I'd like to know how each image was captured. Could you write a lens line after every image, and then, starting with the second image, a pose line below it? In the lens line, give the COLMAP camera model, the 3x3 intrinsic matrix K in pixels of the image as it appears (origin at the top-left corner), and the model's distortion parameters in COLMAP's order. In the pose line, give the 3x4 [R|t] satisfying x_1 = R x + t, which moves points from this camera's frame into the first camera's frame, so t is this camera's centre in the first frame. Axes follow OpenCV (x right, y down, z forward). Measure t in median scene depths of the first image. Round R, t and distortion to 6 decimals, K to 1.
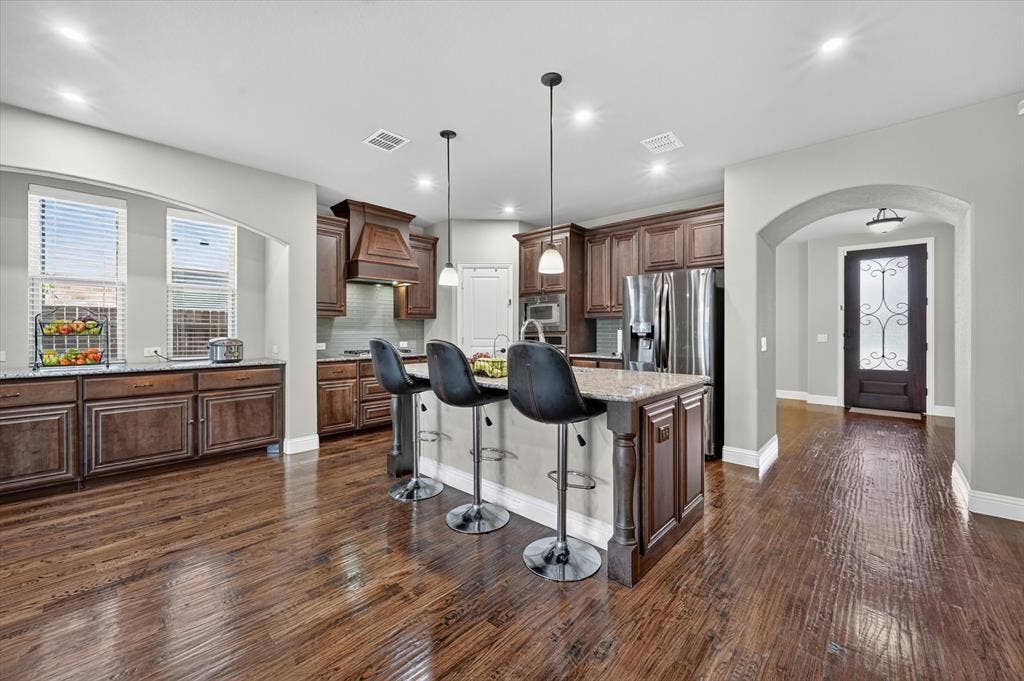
lens RADIAL K [[406.8, 0, 512.5], [0, 406.8, 329.4], [0, 0, 1]] dist [0.001310, 0.000033]
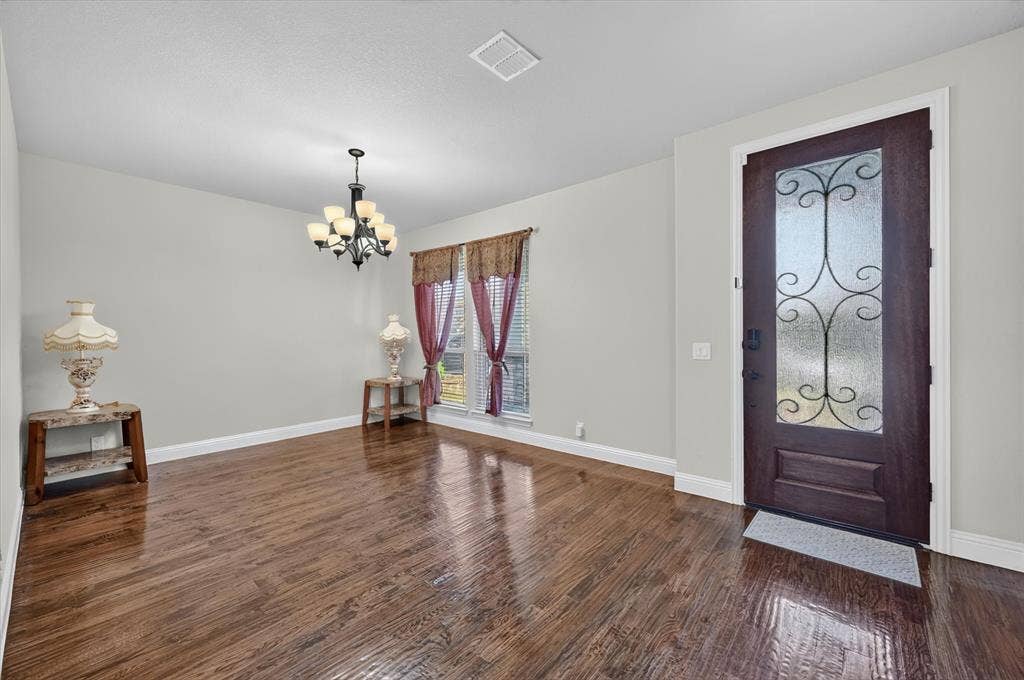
lens RADIAL K [[389.3, 0, 513.5], [0, 389.3, 335.7], [0, 0, 1]] dist [-0.011066, -0.000050]
pose [[0.998507, -0.006975, 0.054178, 0.557081], [0.006761, 0.999969, 0.004126, 0.000881], [-0.054206, -0.003754, 0.998523, 0.609178]]
